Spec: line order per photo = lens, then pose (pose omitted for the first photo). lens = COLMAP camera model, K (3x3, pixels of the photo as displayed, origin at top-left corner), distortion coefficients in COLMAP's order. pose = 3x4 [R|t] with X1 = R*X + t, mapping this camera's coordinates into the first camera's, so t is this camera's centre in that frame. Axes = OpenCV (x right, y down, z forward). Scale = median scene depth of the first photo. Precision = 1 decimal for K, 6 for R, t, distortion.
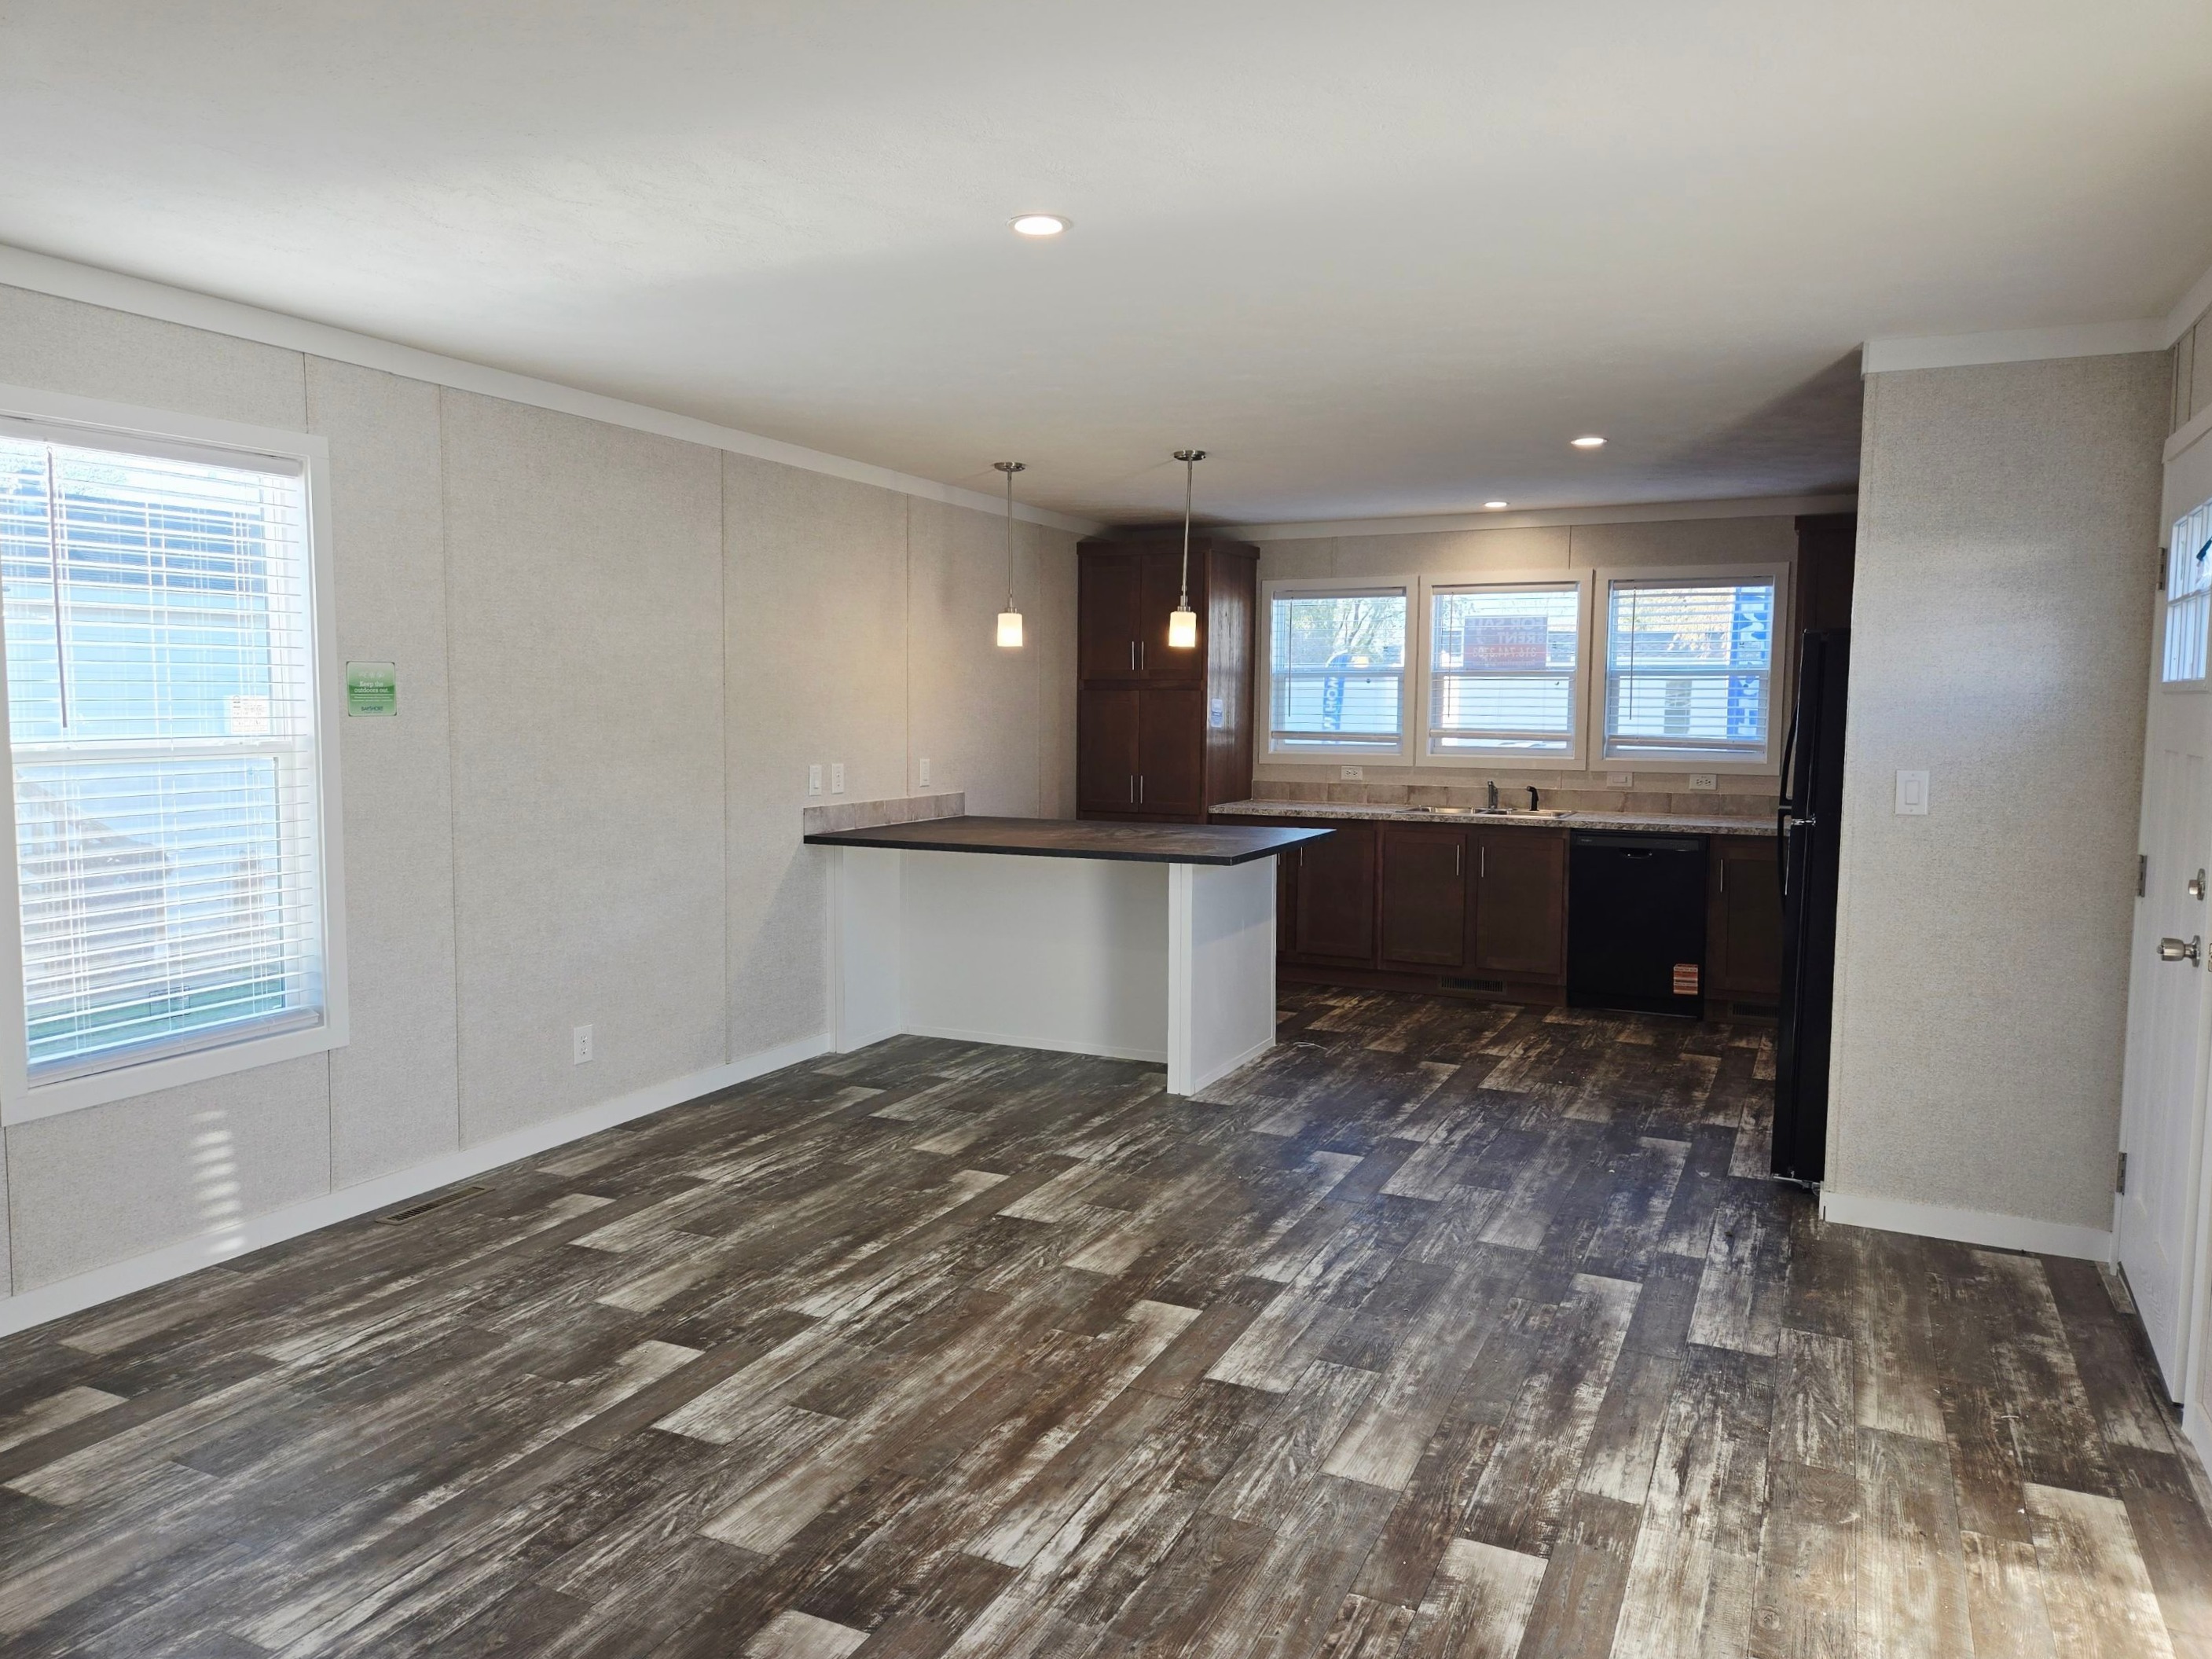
lens RADIAL K [[1520.5, 0, 1106.0], [0, 1520.5, 829.5], [0, 0, 1]] dist [0.078821, -0.070165]
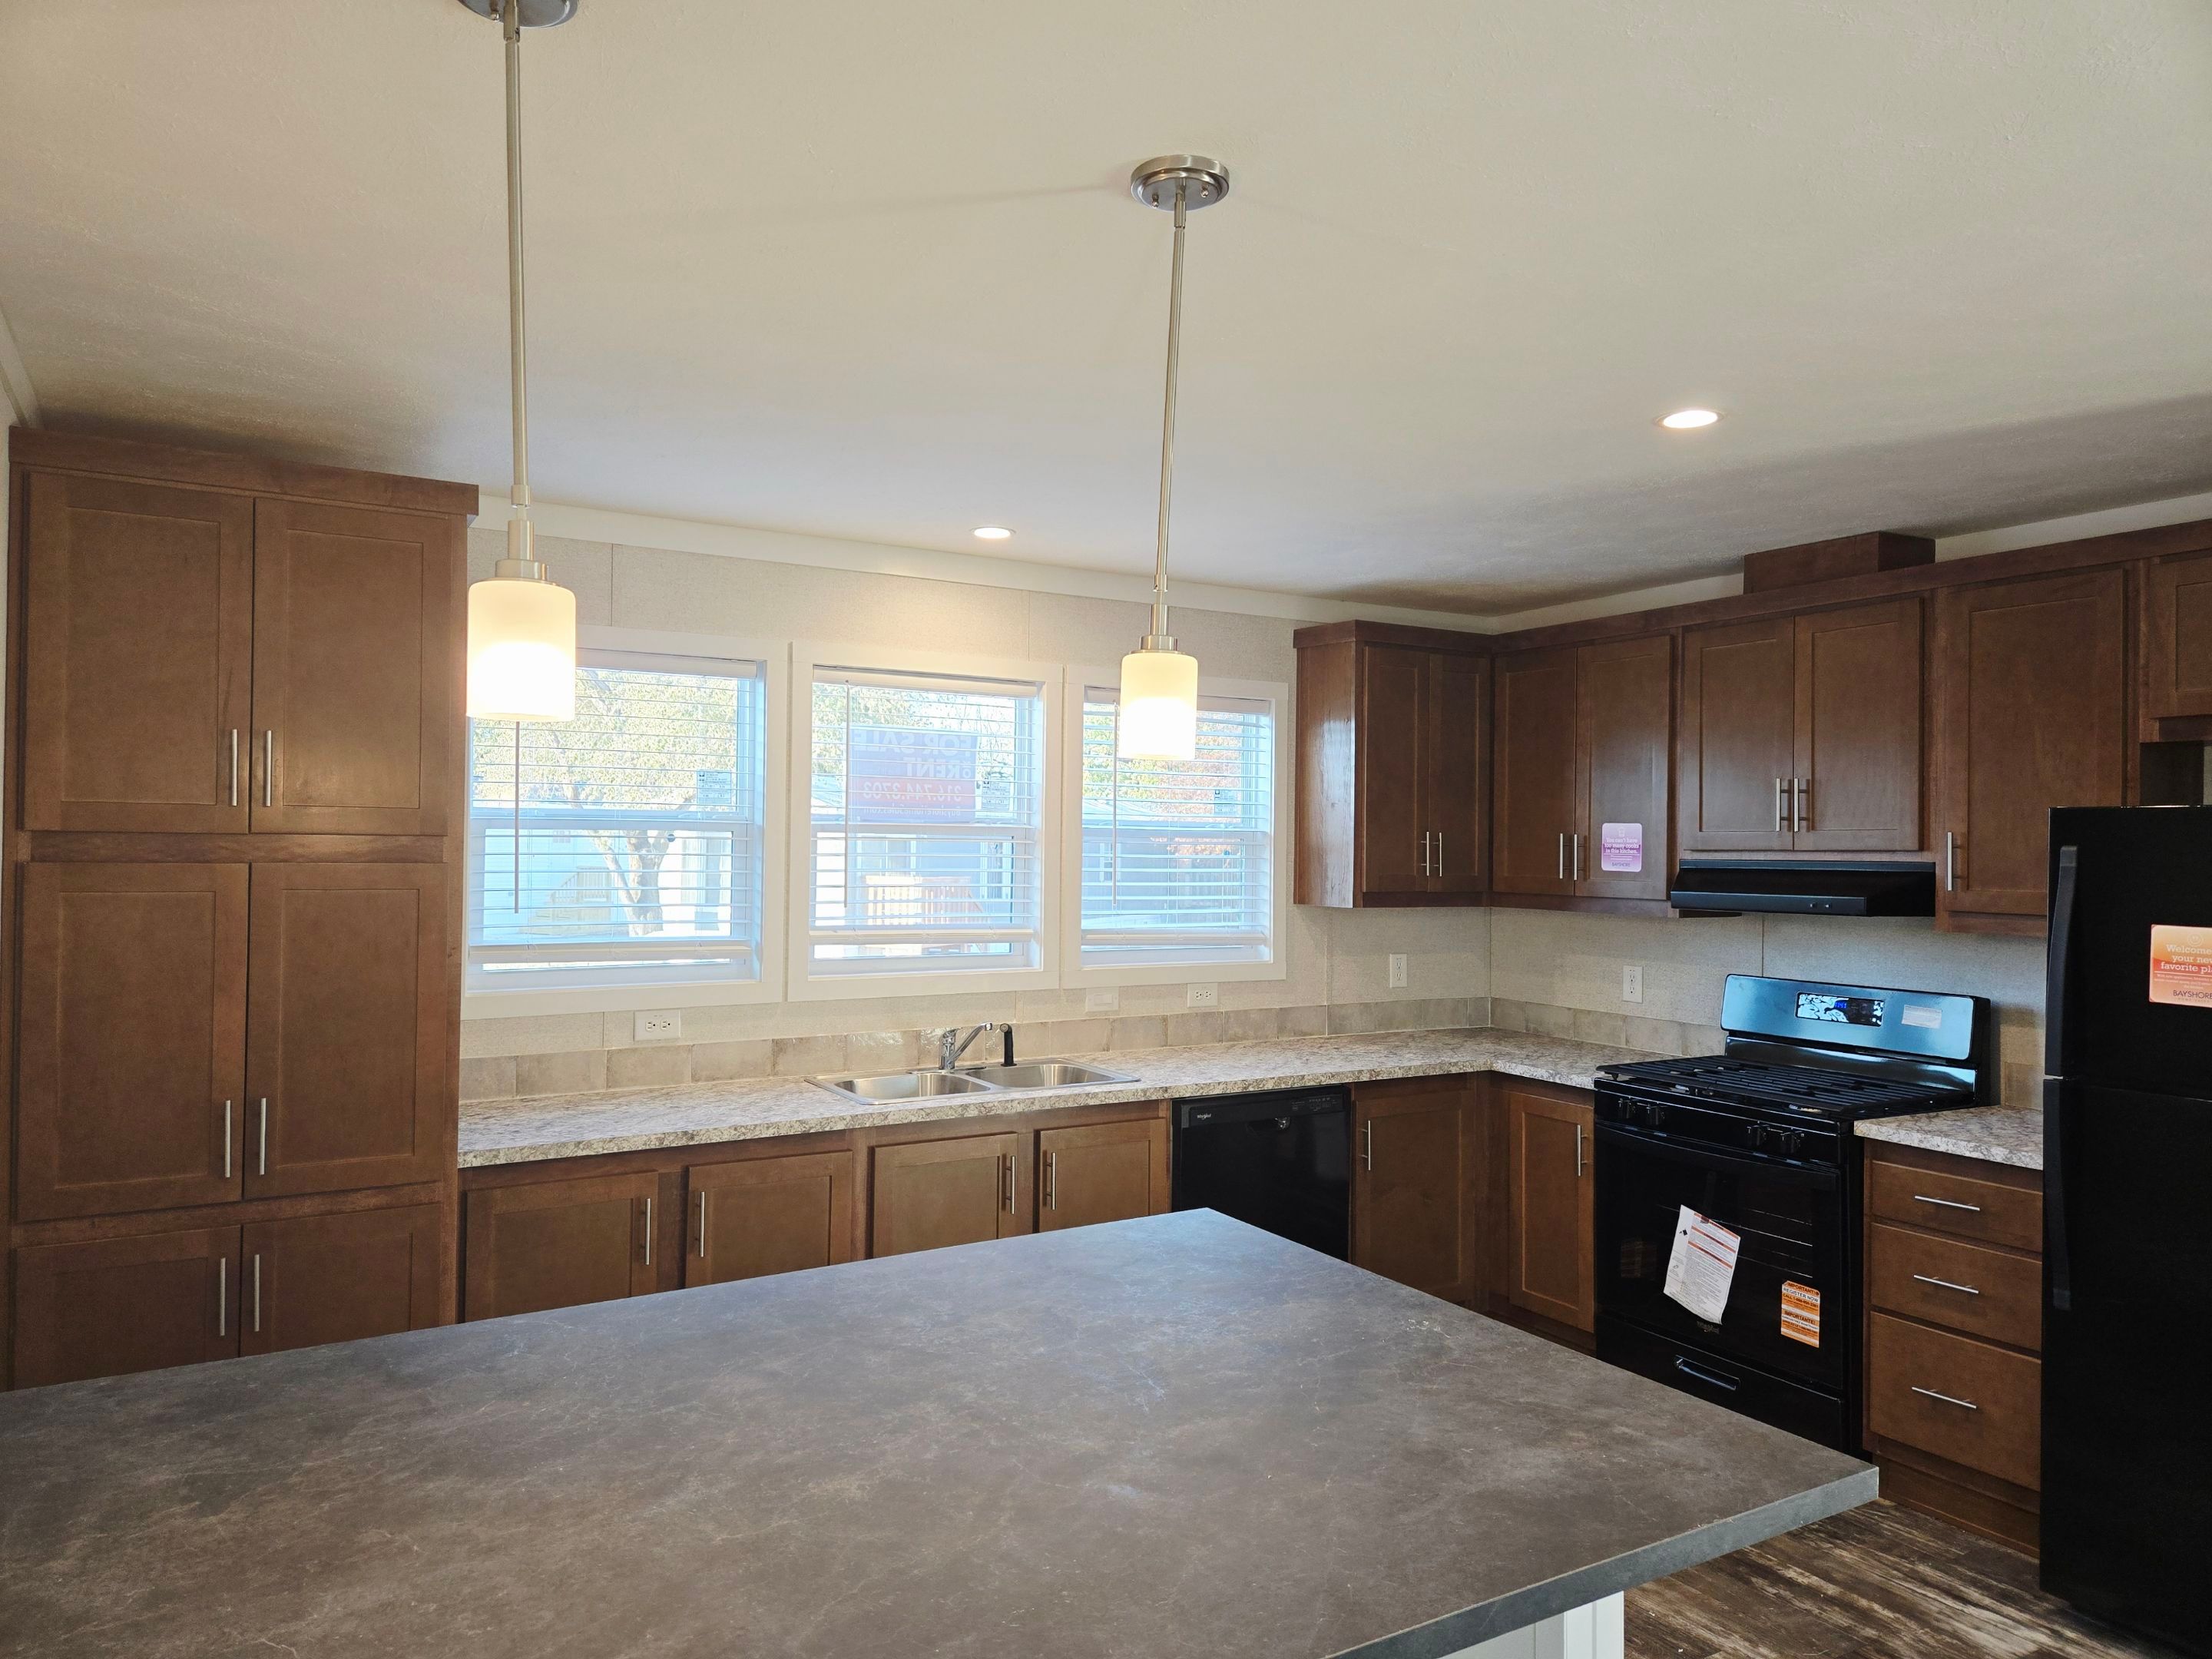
lens RADIAL K [[1462.1, 0, 1100.0], [0, 1462.1, 831.2], [0, 0, 1]] dist [0.044239, -0.002089]
pose [[0.544644, 0.006593, 0.838642, -0.322850], [0.064037, 0.996723, -0.049424, -0.135628], [-0.836219, 0.080622, 0.542437, 1.256152]]
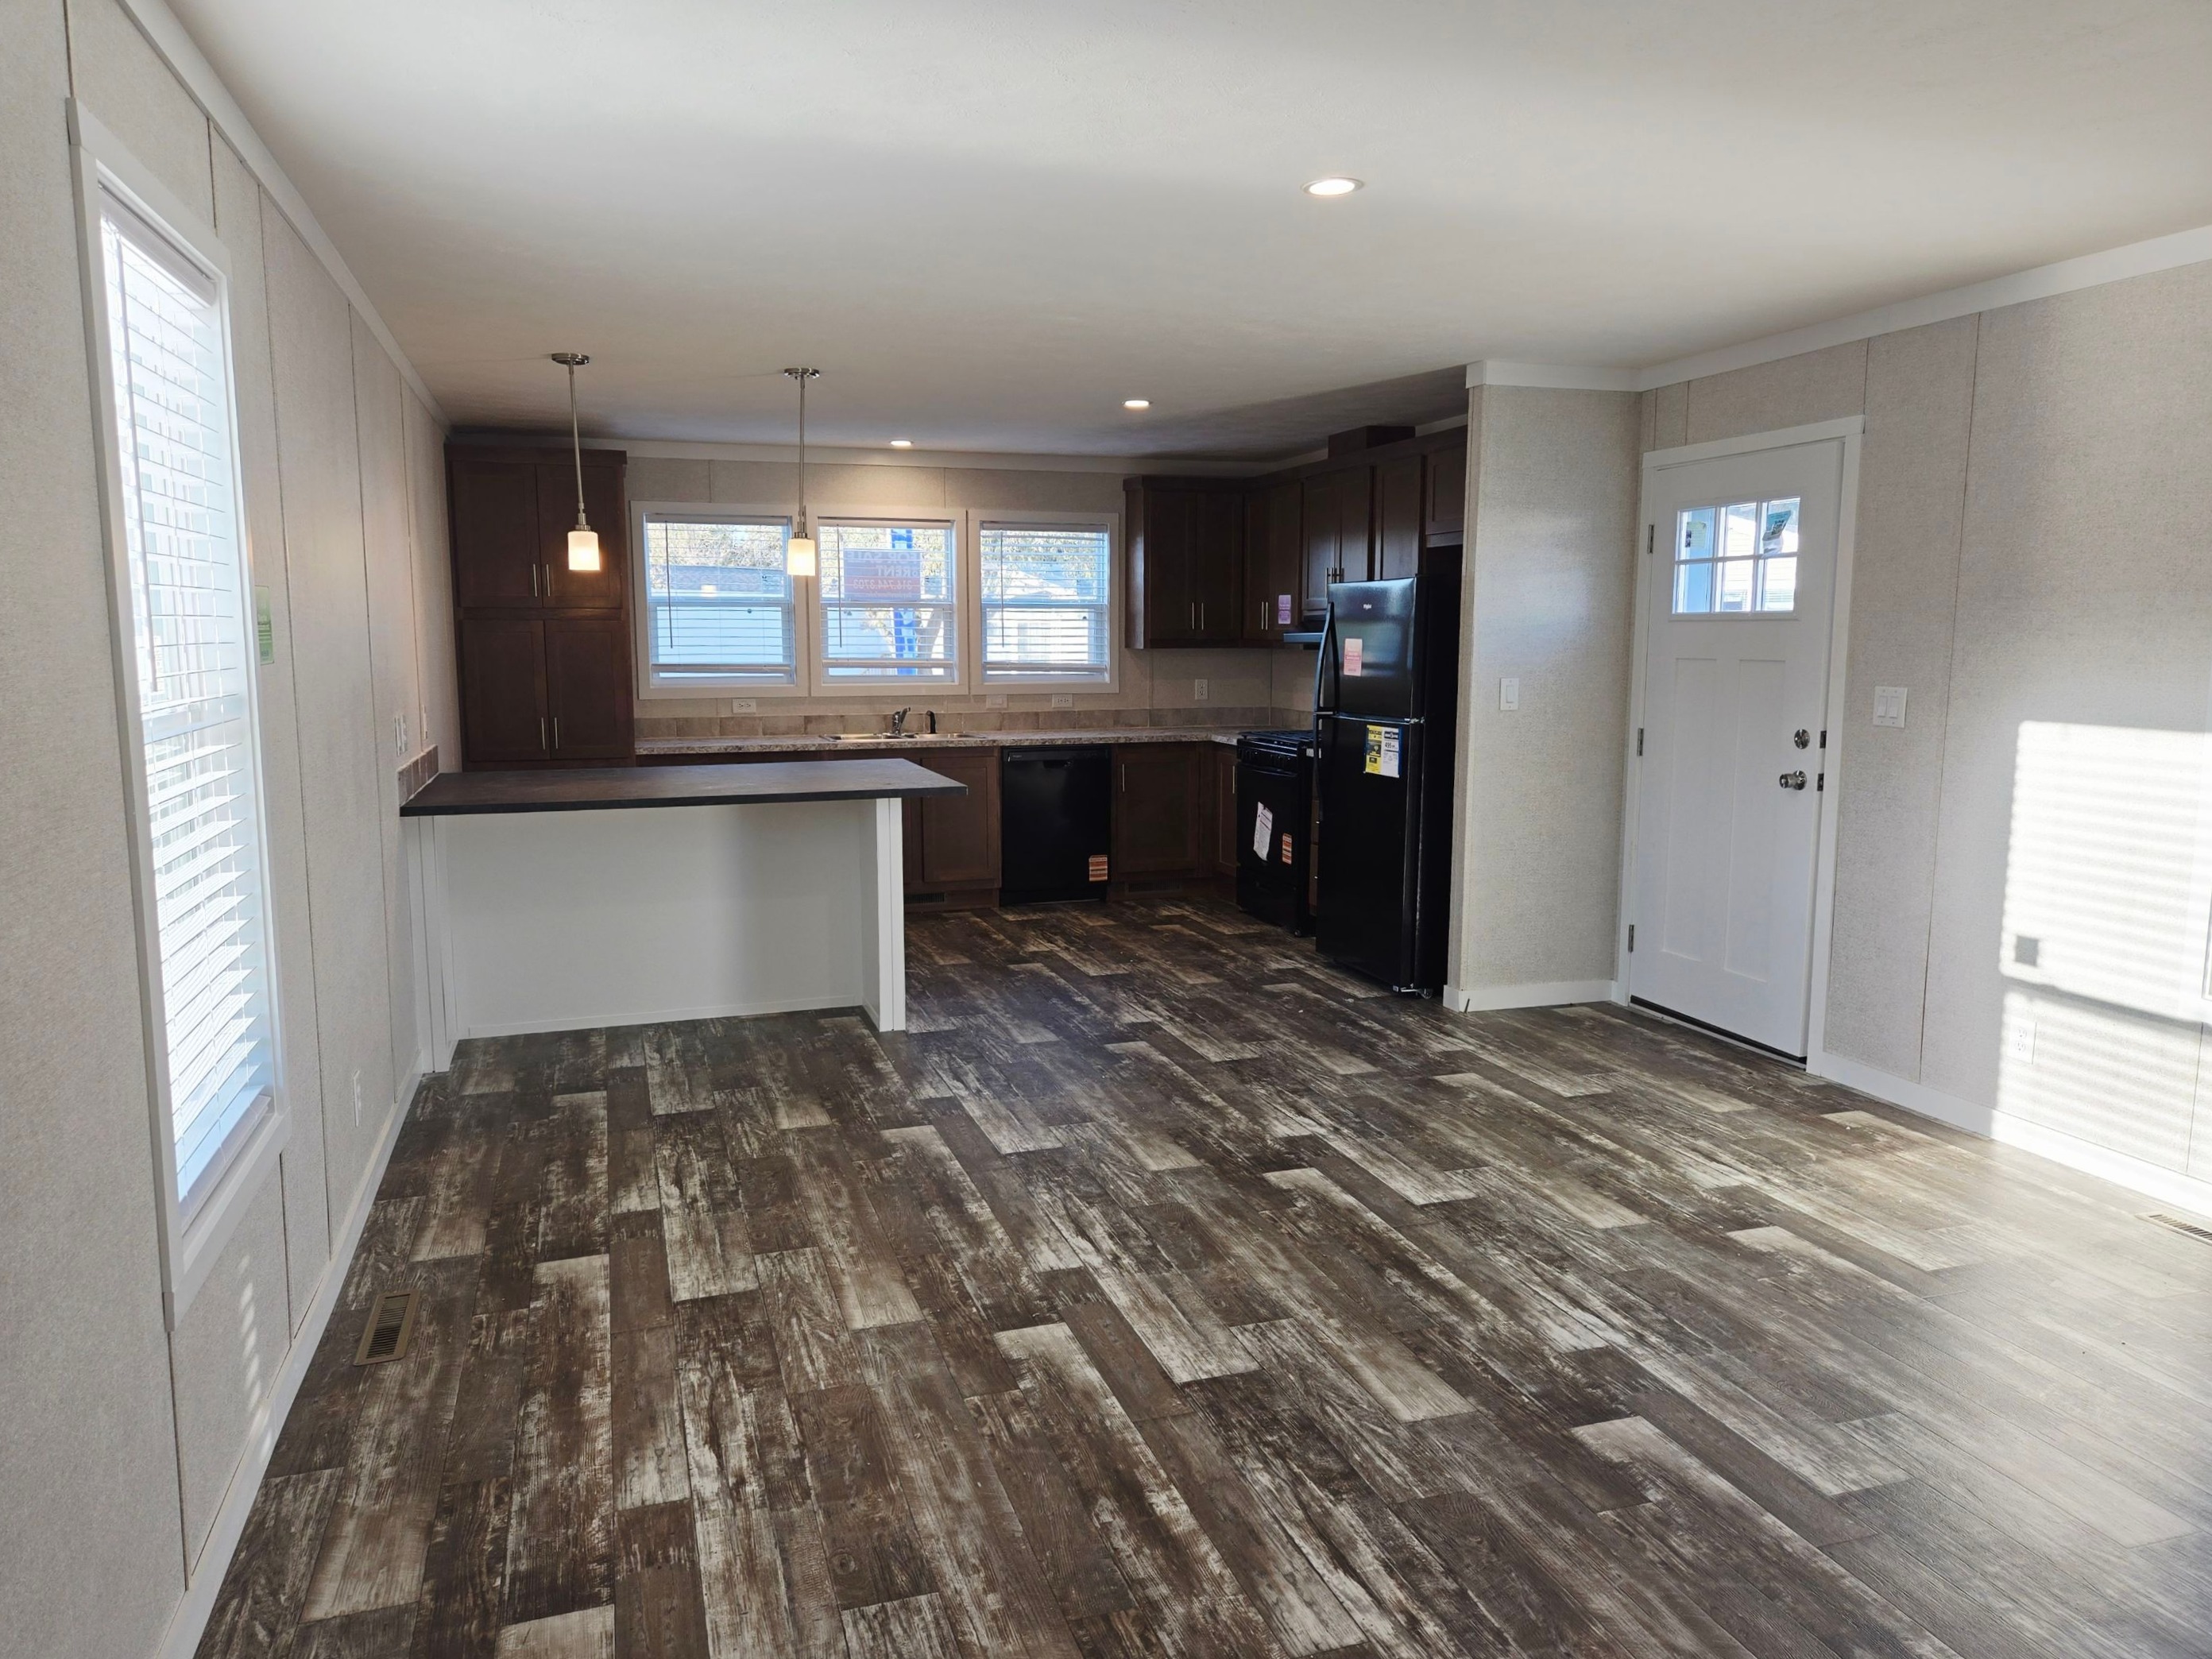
lens RADIAL K [[1547.3, 0, 1089.8], [0, 1547.3, 829.9], [0, 0, 1]] dist [0.060964, -0.003847]
pose [[0.723415, -0.095632, 0.683758, -0.747158], [0.065711, 0.995402, 0.069698, -0.025531], [-0.687279, -0.005490, 0.726373, 0.247948]]
